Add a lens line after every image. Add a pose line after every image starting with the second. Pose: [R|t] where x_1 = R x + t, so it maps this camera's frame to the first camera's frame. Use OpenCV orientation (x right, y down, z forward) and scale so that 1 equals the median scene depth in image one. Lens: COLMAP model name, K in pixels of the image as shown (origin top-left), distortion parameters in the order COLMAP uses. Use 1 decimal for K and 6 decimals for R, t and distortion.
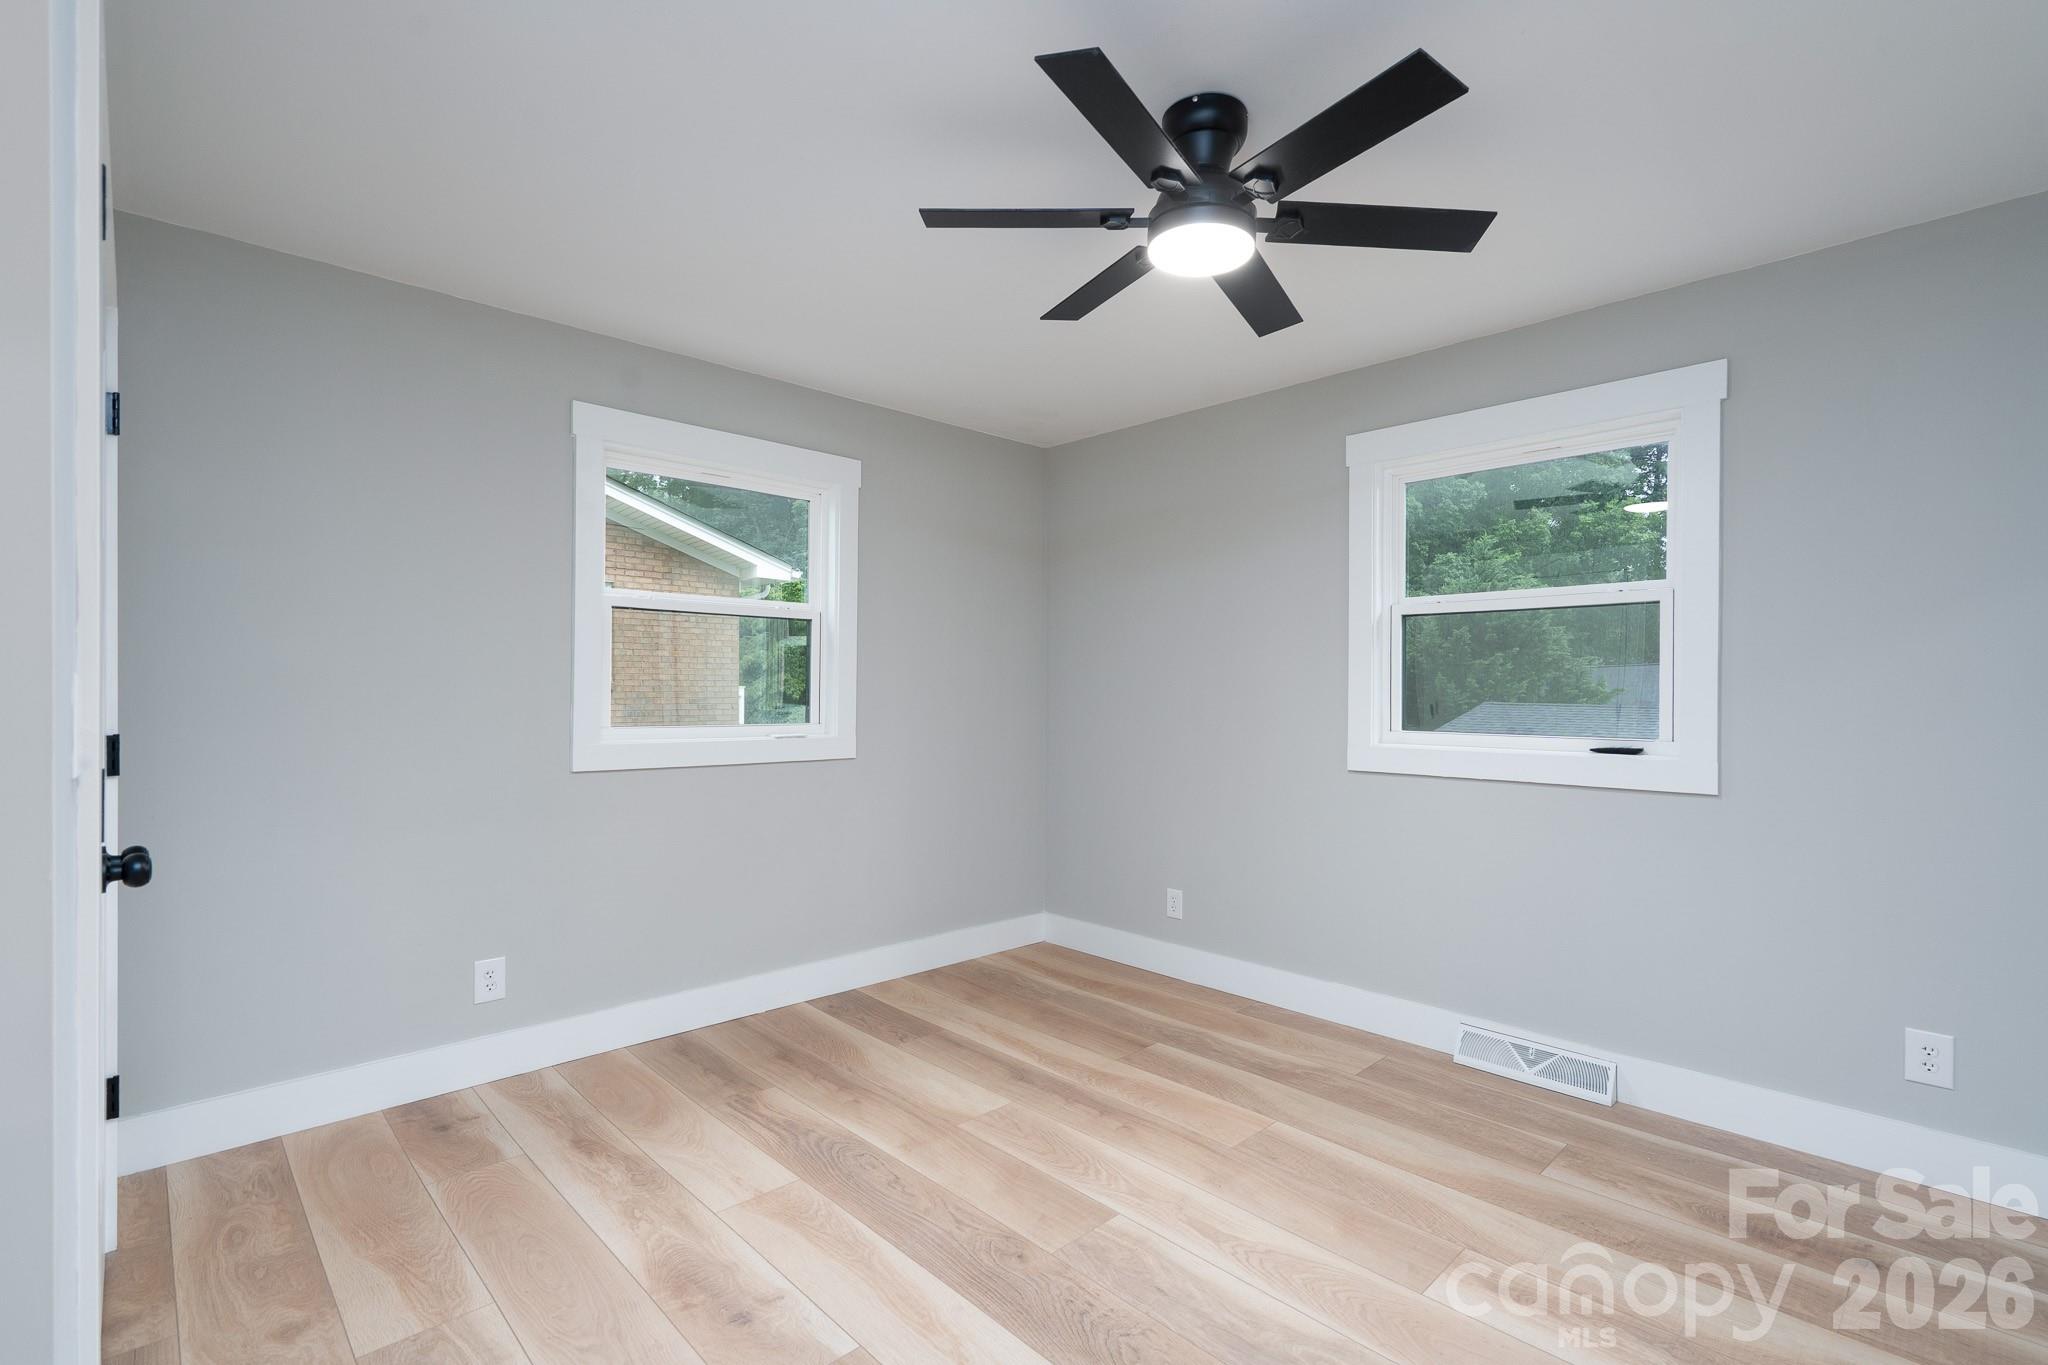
lens RADIAL K [[941.5, 0, 1029.0], [0, 941.5, 696.4], [0, 0, 1]] dist [-0.001611, 0.000218]
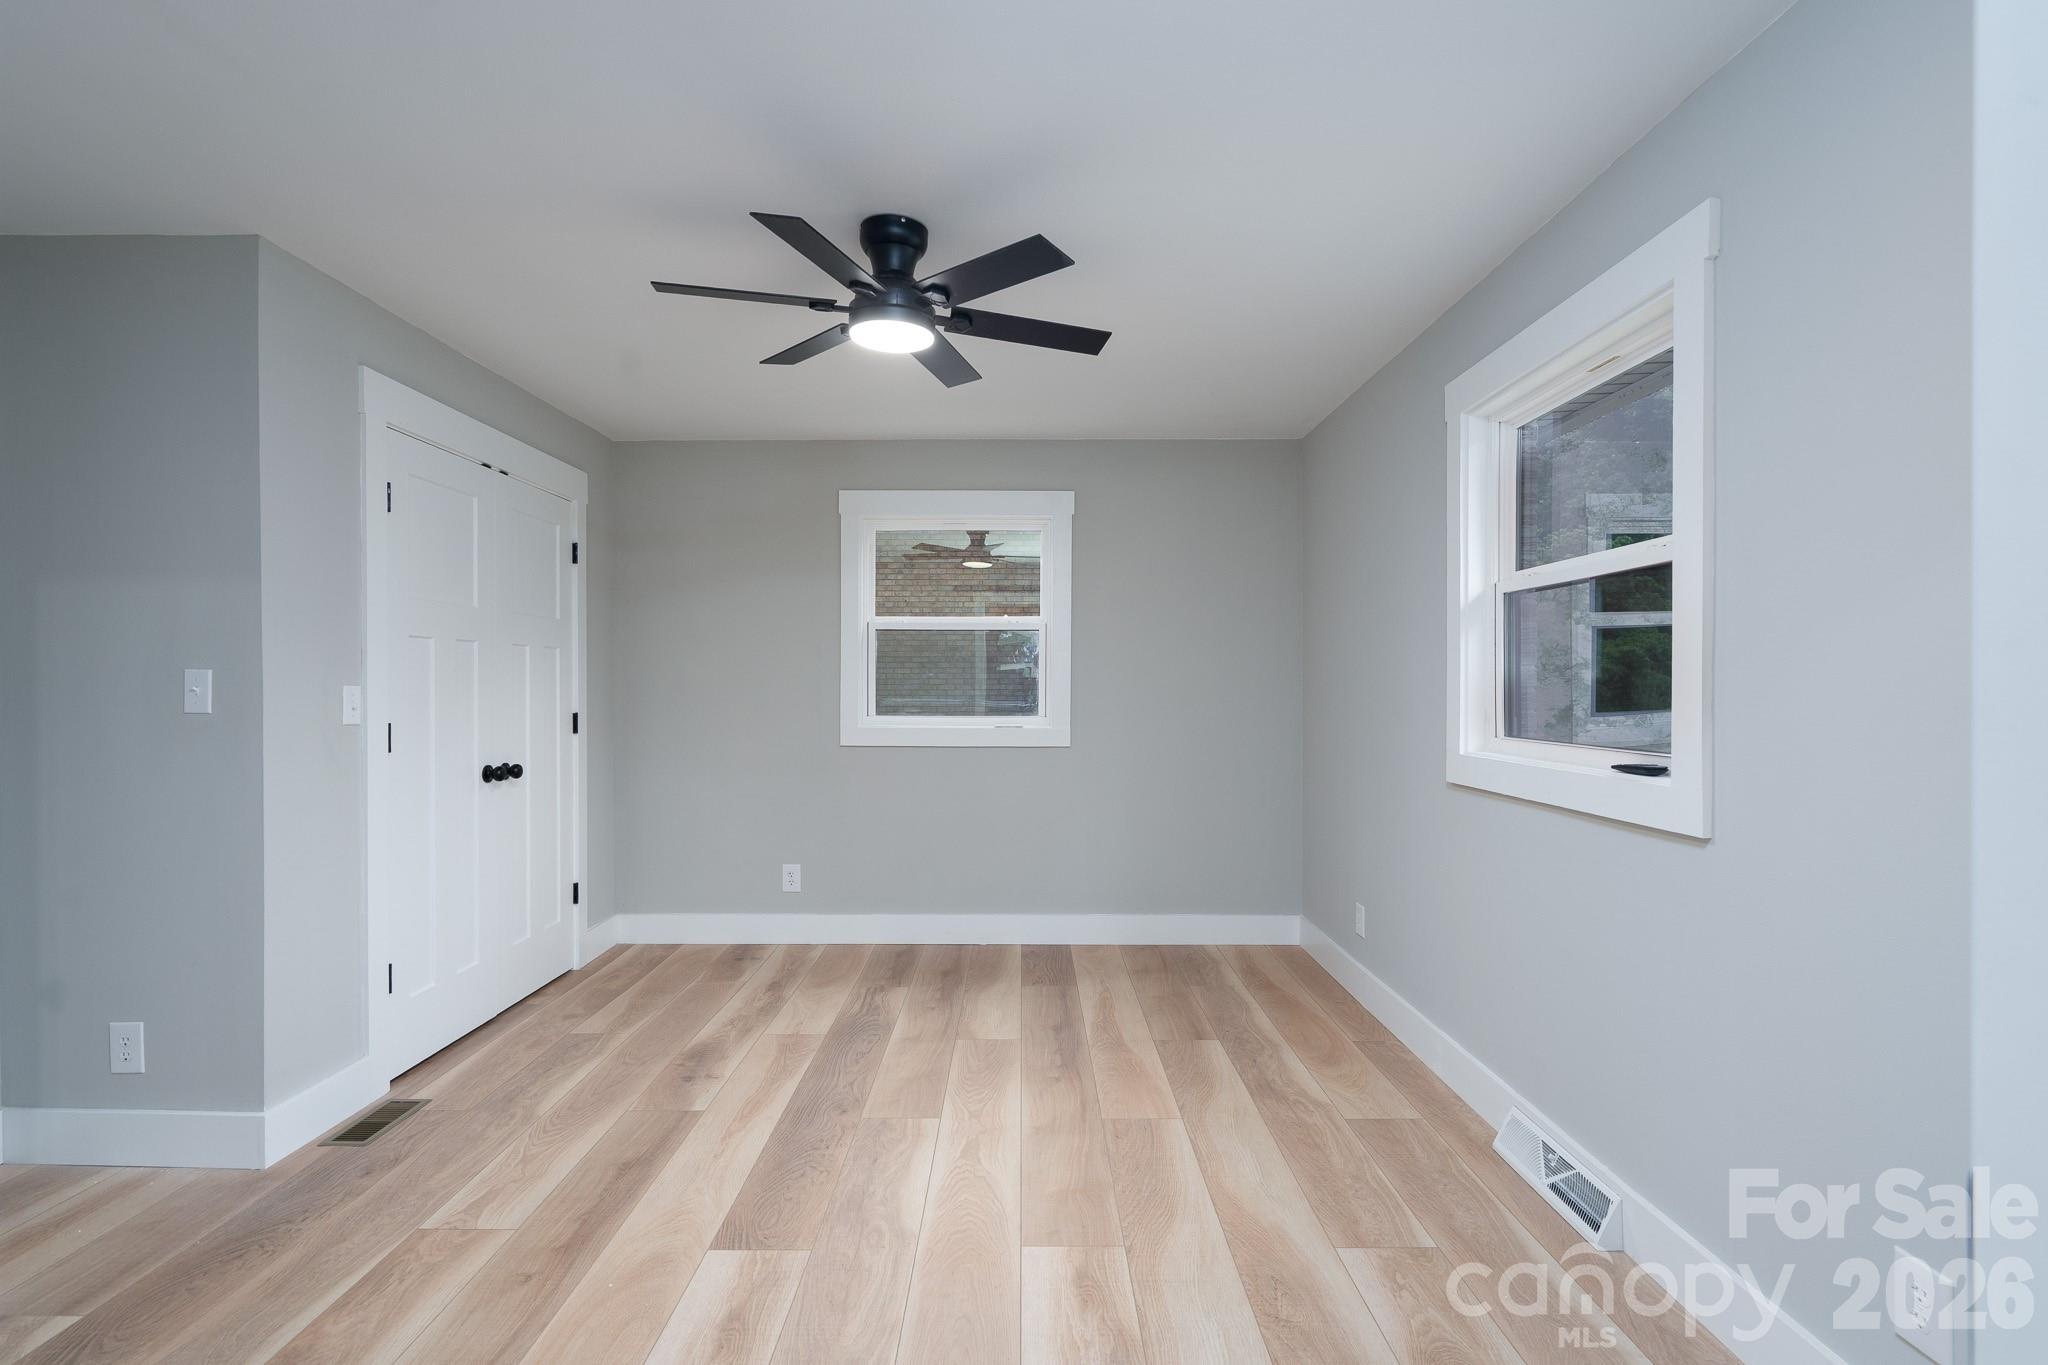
lens RADIAL K [[954.4, 0, 1005.7], [0, 954.4, 689.4], [0, 0, 1]] dist [-0.001203, 0.000478]
pose [[0.712177, -0.002956, -0.701993, 0.883071], [0.000559, 0.999993, -0.003644, -0.001845], [0.701999, 0.002202, 0.712174, 0.151037]]
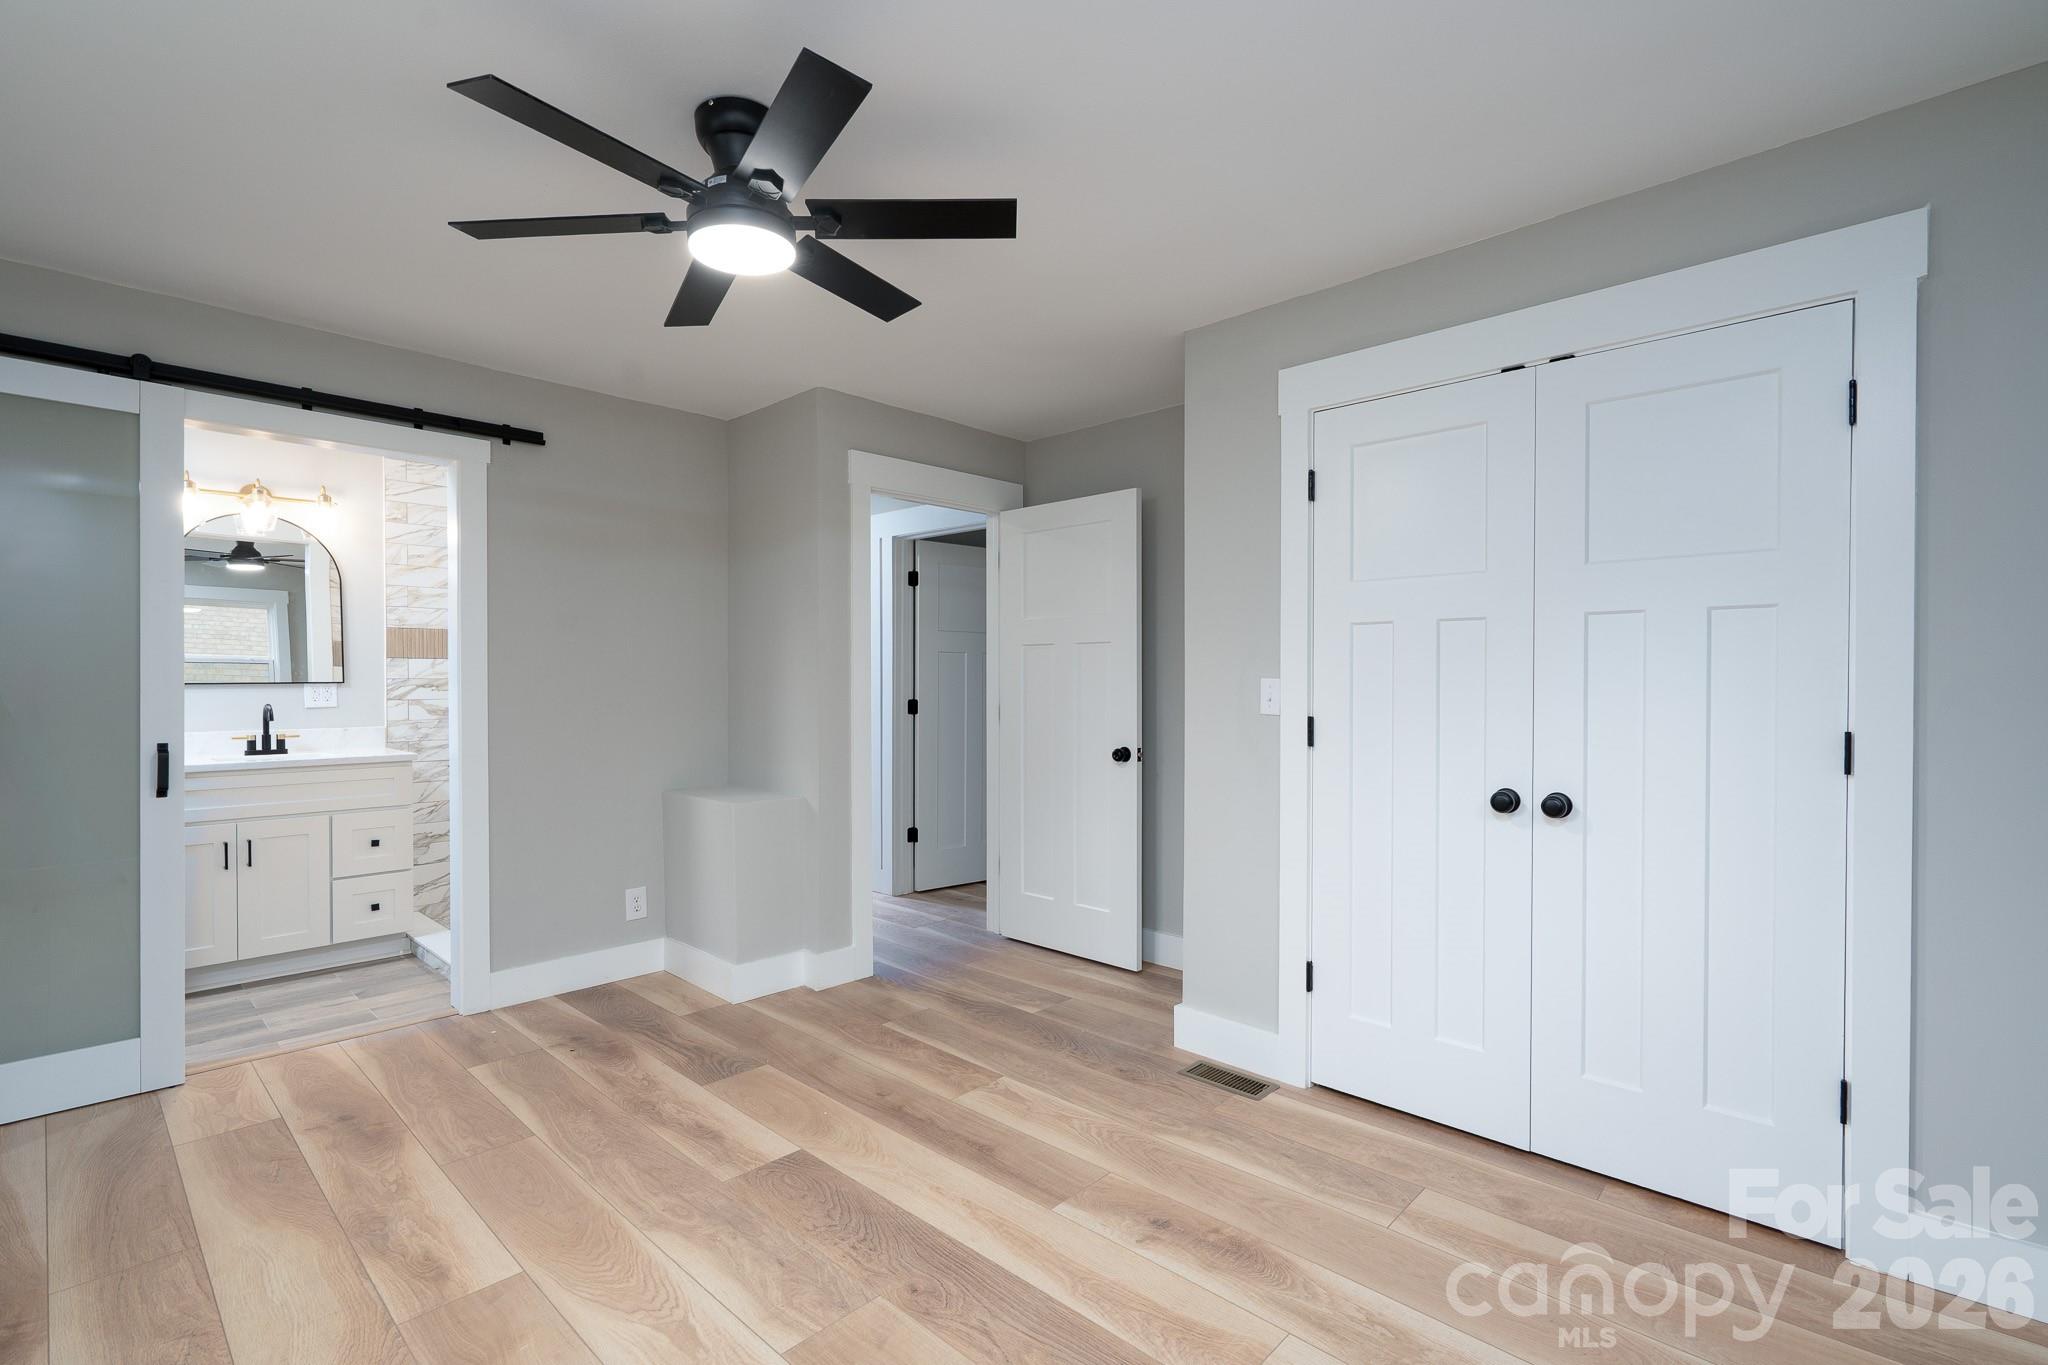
lens RADIAL K [[941.5, 0, 1029.0], [0, 941.5, 696.4], [0, 0, 1]] dist [-0.001611, 0.000218]
pose [[-0.998746, -0.003317, -0.049949, -0.059082], [-0.004264, 0.999813, 0.018854, -0.009302], [0.049878, 0.019043, -0.998574, 1.527152]]
